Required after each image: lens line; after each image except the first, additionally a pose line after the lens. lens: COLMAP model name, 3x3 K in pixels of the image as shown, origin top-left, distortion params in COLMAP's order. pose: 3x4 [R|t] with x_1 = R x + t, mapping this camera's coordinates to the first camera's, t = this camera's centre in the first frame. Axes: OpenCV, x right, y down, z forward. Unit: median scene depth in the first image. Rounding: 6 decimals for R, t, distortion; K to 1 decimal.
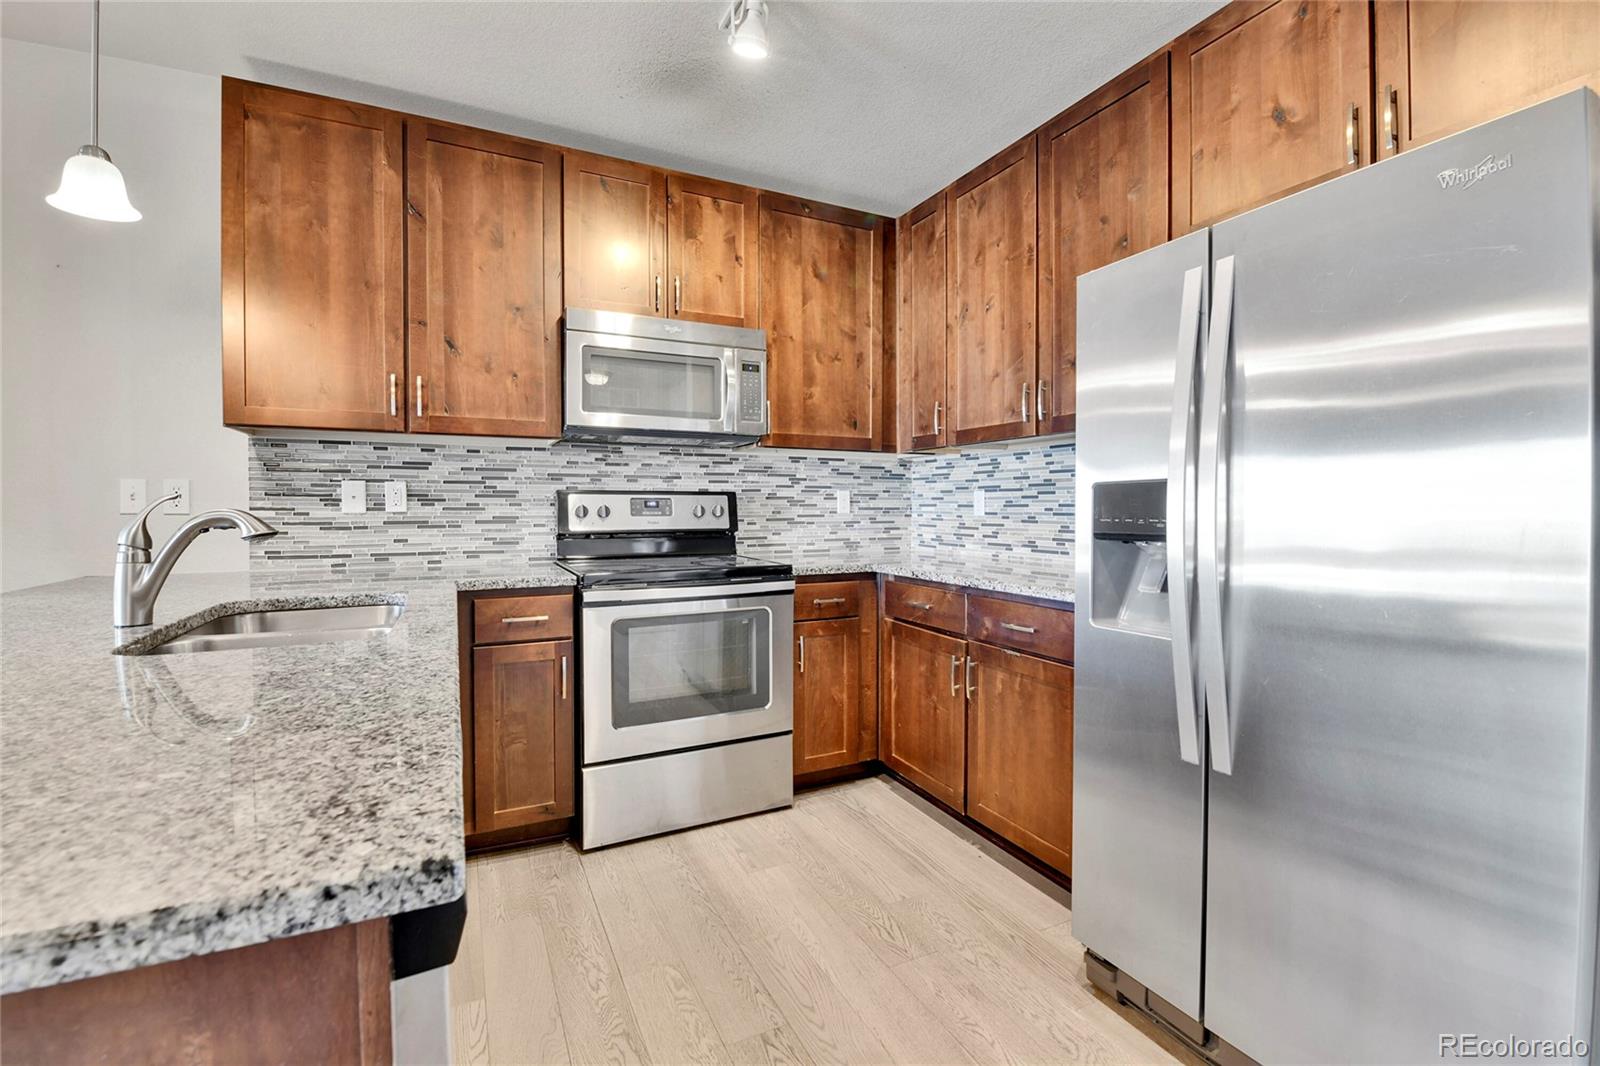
lens RADIAL K [[698.5, 0, 802.9], [0, 698.5, 520.4], [0, 0, 1]] dist [0.000986, -0.011137]
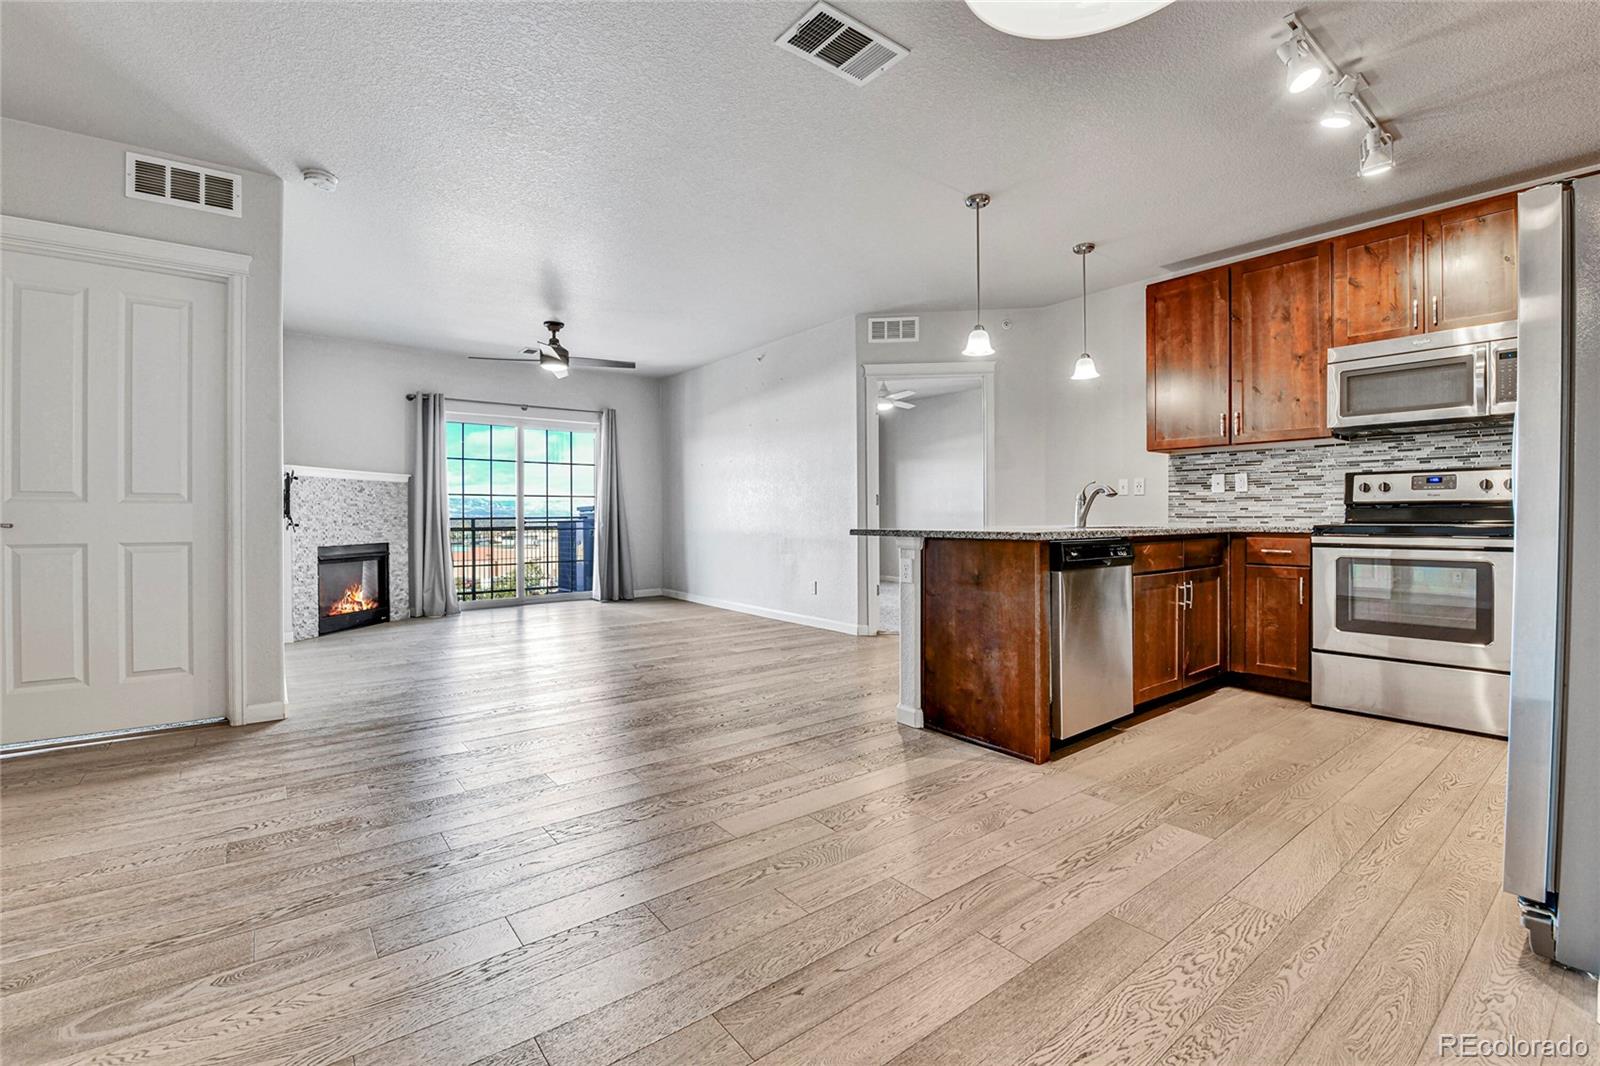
lens RADIAL K [[698.5, 0, 802.9], [0, 698.5, 520.4], [0, 0, 1]] dist [0.000986, -0.011137]
pose [[0.204560, 0.004873, -0.978842, 0.877616], [-0.015371, 0.999880, 0.001765, 0.073238], [0.978733, 0.014685, 0.204610, -0.387564]]
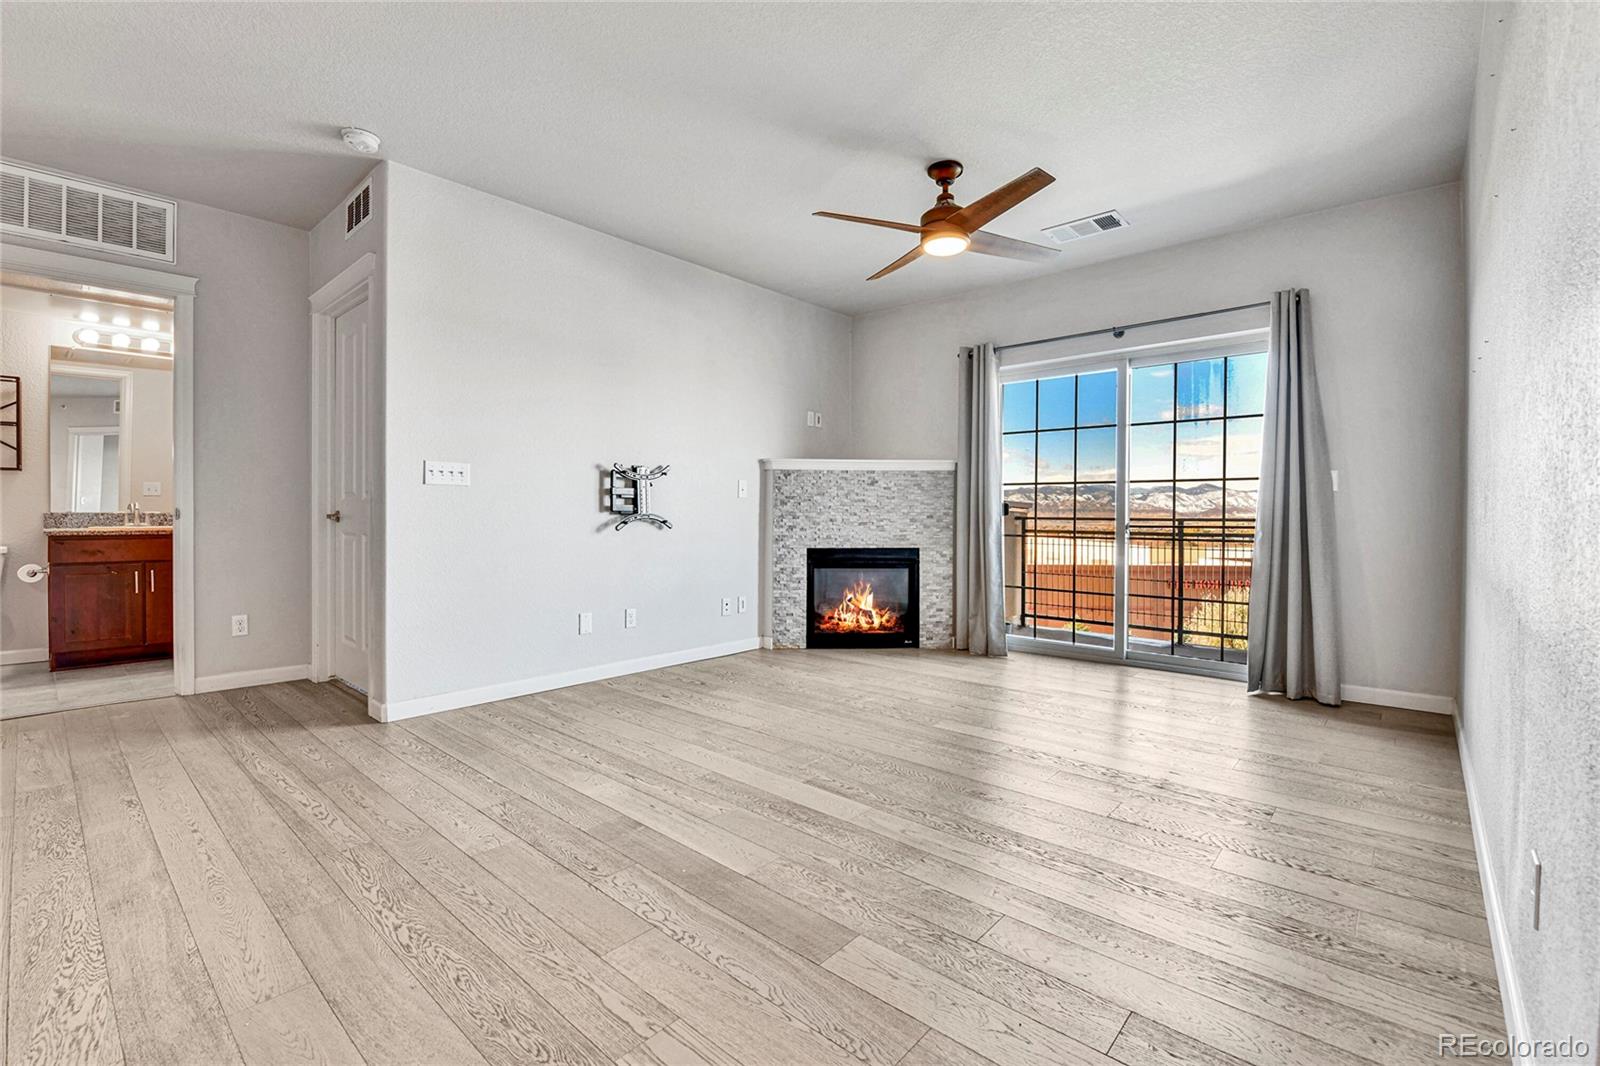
lens RADIAL K [[698.5, 0, 802.9], [0, 698.5, 520.4], [0, 0, 1]] dist [0.000986, -0.011137]
pose [[-0.926126, -0.002703, -0.377205, -0.858483], [-0.013531, 0.999569, 0.026059, 0.055069], [0.376972, 0.029238, -0.925763, 0.387281]]
